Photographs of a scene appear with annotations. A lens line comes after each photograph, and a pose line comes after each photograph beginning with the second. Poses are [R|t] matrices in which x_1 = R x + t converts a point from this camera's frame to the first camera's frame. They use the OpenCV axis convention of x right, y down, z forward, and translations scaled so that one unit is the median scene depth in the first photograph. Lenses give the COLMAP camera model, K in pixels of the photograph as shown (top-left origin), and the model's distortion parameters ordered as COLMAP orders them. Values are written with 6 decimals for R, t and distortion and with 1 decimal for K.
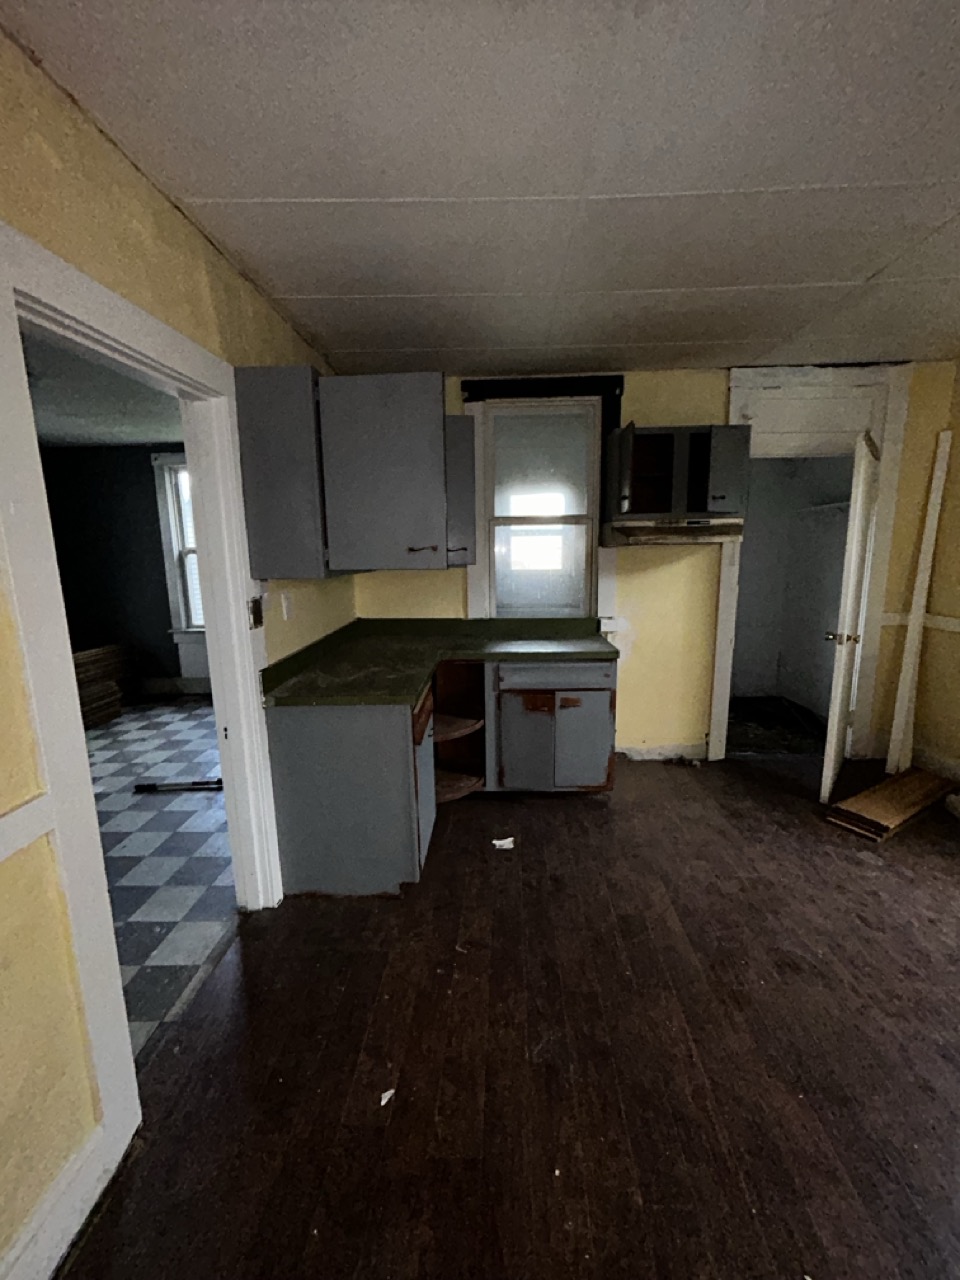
lens RADIAL K [[521.0, 0, 483.9], [0, 521.0, 638.5], [0, 0, 1]] dist [-0.001658, -0.000446]
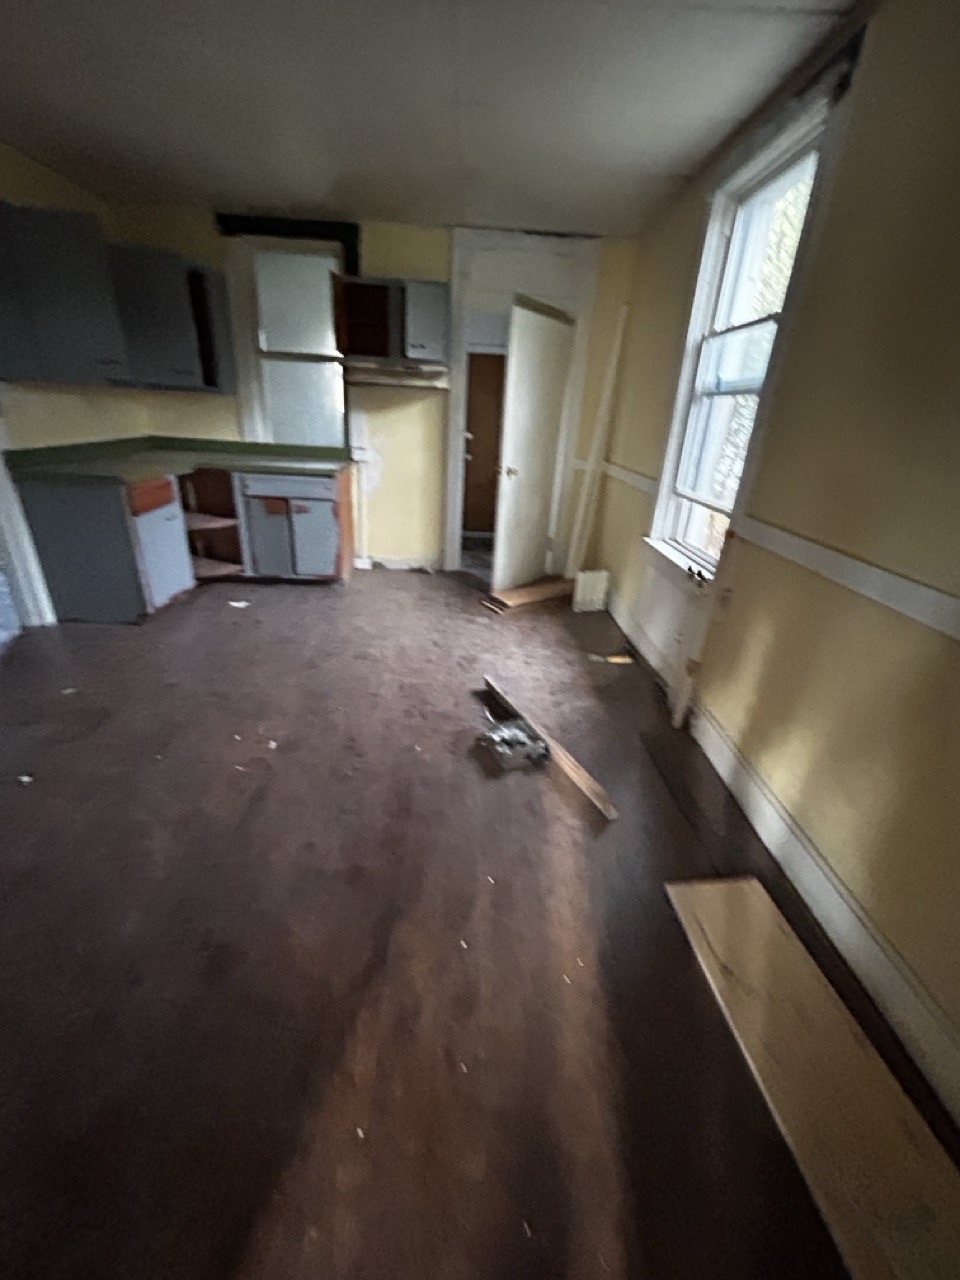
lens RADIAL K [[521.0, 0, 483.9], [0, 521.0, 638.5], [0, 0, 1]] dist [-0.001658, -0.000446]
pose [[0.995450, 0.041816, 0.085621, 0.521067], [-0.061005, 0.969946, 0.235548, 0.102452], [-0.073198, -0.239699, 0.968084, -0.379588]]
